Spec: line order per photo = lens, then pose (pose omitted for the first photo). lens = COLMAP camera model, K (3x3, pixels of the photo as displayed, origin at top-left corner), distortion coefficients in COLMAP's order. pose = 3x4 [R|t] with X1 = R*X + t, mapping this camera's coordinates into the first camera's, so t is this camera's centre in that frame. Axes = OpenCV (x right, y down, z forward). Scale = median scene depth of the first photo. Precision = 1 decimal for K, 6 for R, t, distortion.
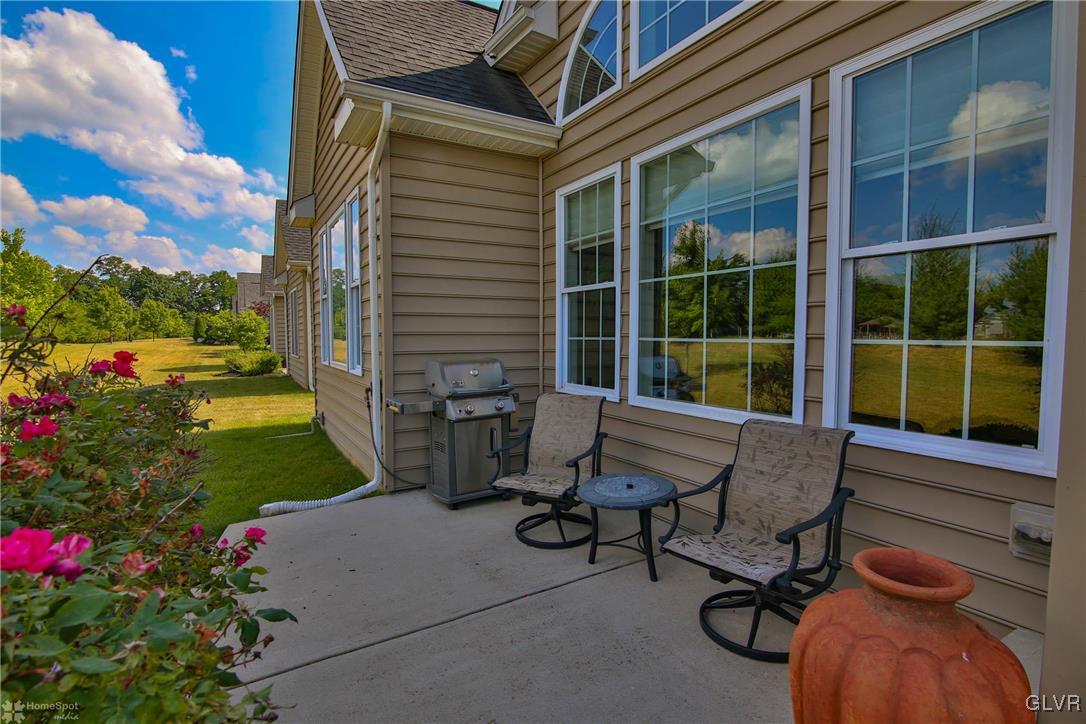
lens RADIAL K [[526.8, 0, 539.3], [0, 526.8, 363.4], [0, 0, 1]] dist [-0.018089, -0.000171]
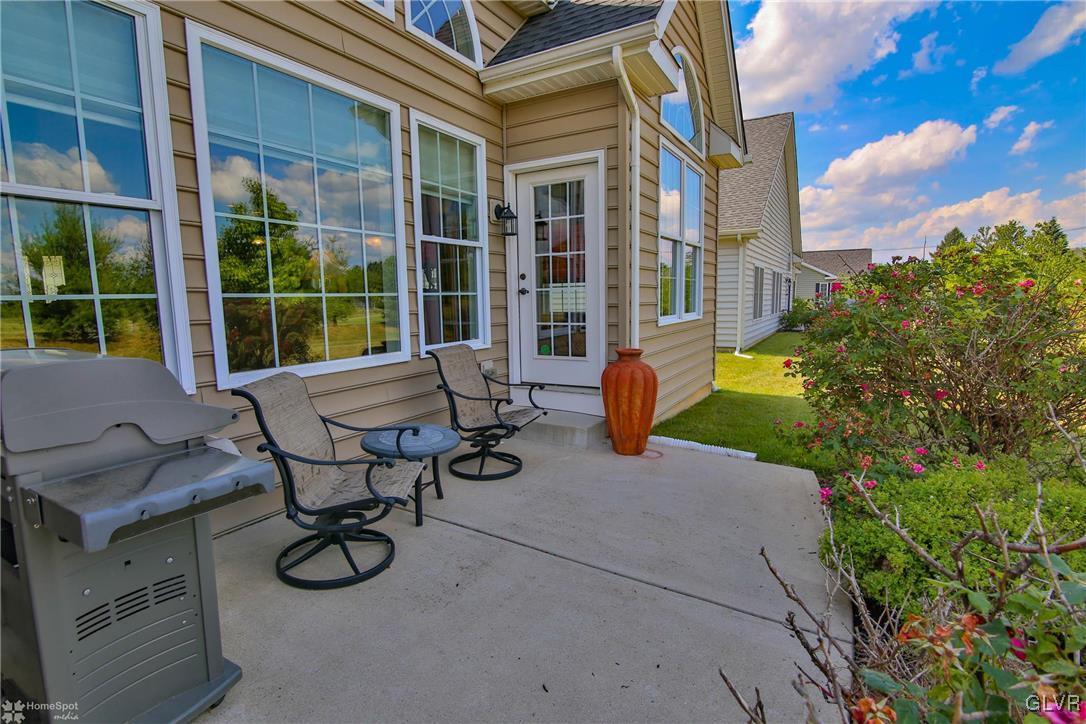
lens RADIAL K [[526.8, 0, 539.3], [0, 526.8, 363.4], [0, 0, 1]] dist [-0.018089, -0.000171]
pose [[-0.472909, -0.103734, 0.874984, -0.895209], [0.067637, 0.985841, 0.153434, -0.045619], [-0.878511, 0.131742, -0.459197, 1.331818]]
